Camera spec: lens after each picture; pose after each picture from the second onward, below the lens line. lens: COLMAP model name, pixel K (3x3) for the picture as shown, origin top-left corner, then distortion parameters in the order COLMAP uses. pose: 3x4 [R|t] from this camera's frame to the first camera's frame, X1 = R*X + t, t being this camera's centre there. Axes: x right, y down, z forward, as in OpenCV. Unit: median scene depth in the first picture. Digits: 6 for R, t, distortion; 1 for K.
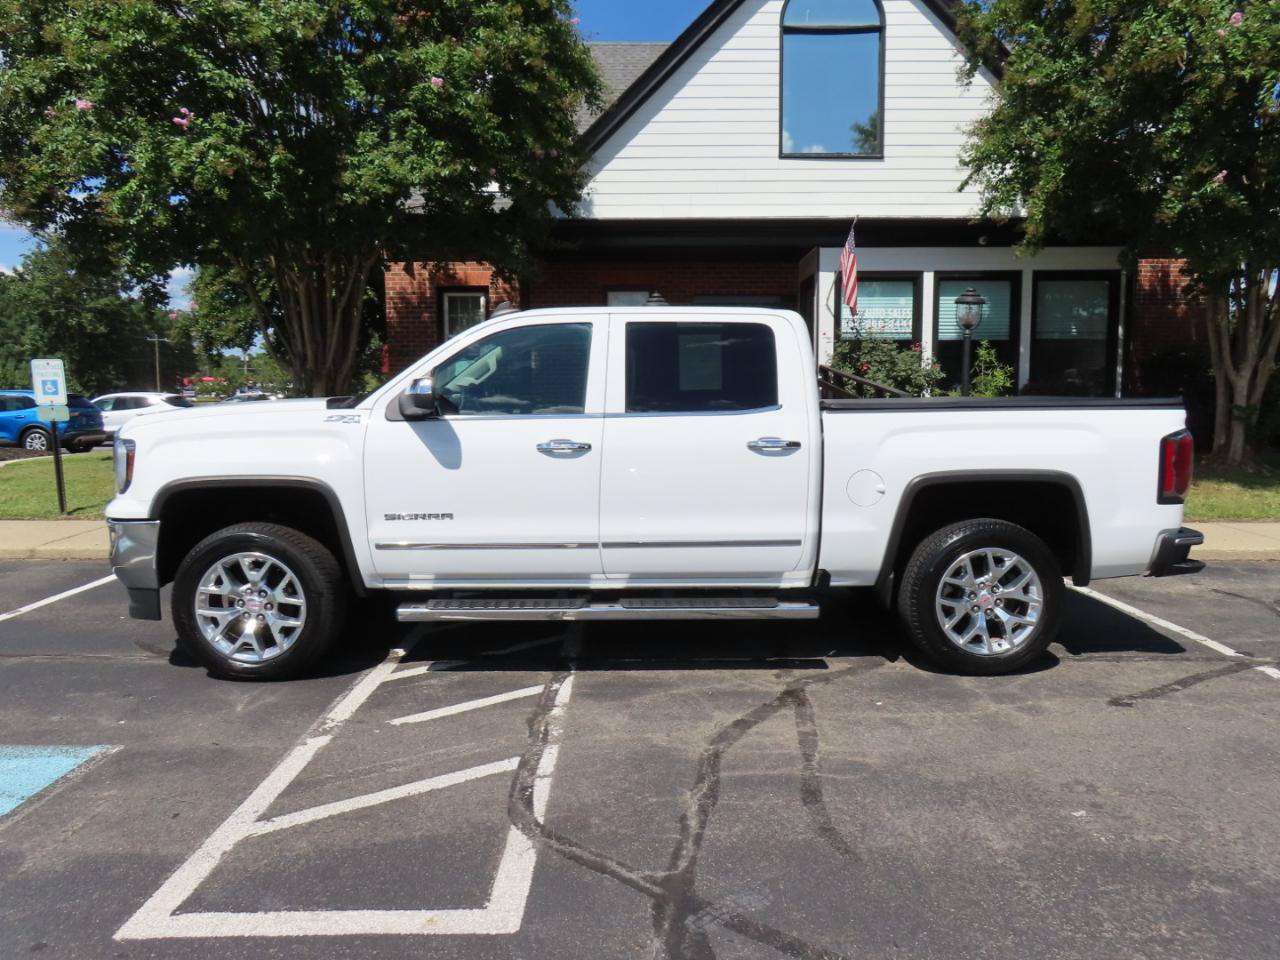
lens RADIAL K [[918.5, 0, 642.3], [0, 918.5, 484.0], [0, 0, 1]] dist [-0.009304, 0.004892]
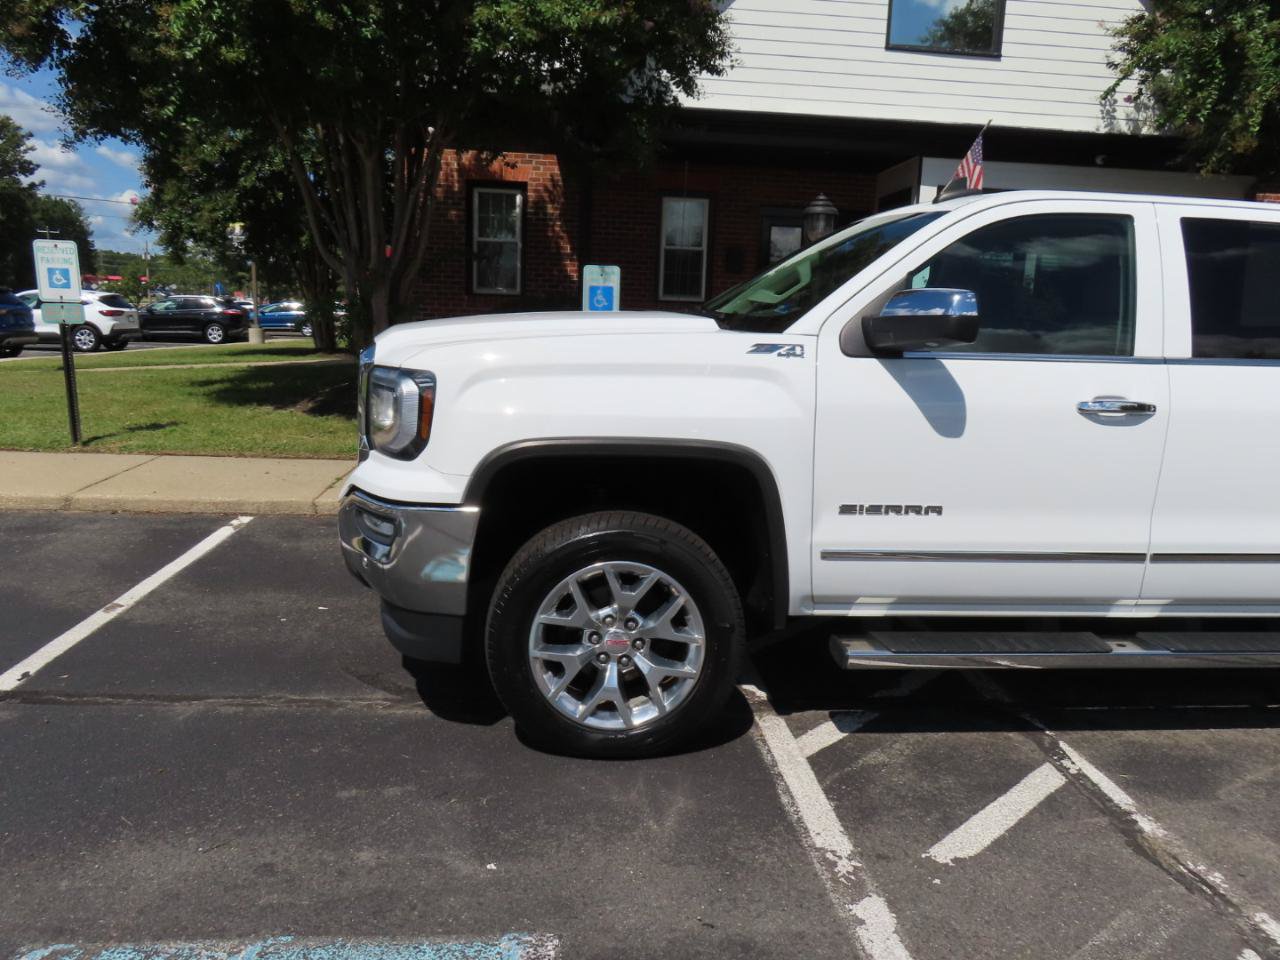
lens RADIAL K [[918.5, 0, 640.9], [0, 918.5, 483.3], [0, 0, 1]] dist [-0.009304, 0.004892]
pose [[0.995482, 0.024645, 0.091694, -0.458745], [-0.032299, 0.996030, 0.082953, -0.028853], [-0.089285, -0.085540, 0.992326, 0.373821]]
